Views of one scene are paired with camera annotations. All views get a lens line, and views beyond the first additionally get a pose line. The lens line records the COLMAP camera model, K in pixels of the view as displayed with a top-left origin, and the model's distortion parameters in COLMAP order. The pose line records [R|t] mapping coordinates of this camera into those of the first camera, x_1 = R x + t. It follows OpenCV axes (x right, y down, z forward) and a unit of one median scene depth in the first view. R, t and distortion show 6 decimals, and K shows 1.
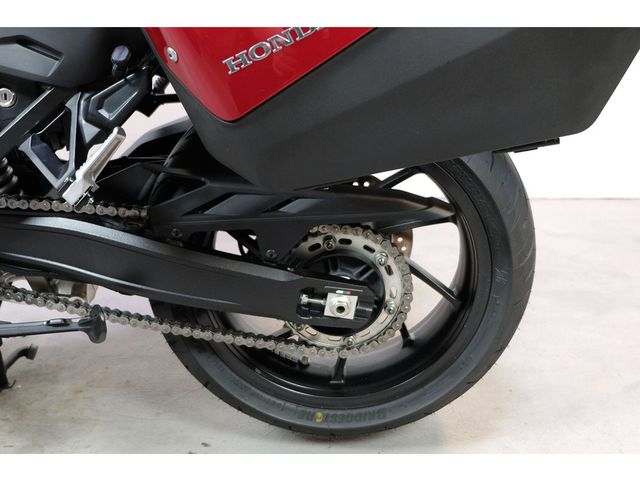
lens RADIAL K [[926.3, 0, 323.2], [0, 926.3, 233.6], [0, 0, 1]] dist [0.007336, 0.000000]
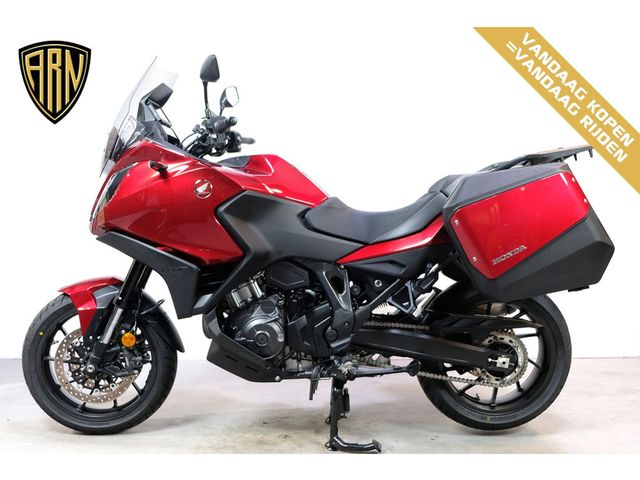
lens RADIAL K [[926.3, 0, 323.3], [0, 926.3, 238.8], [0, 0, 1]] dist [0.007336, 0.000000]
pose [[0.995843, 0.001682, 0.091073, -0.721457], [0.025431, 0.954937, -0.295716, 0.503161], [-0.087467, 0.296803, 0.950925, -1.527378]]
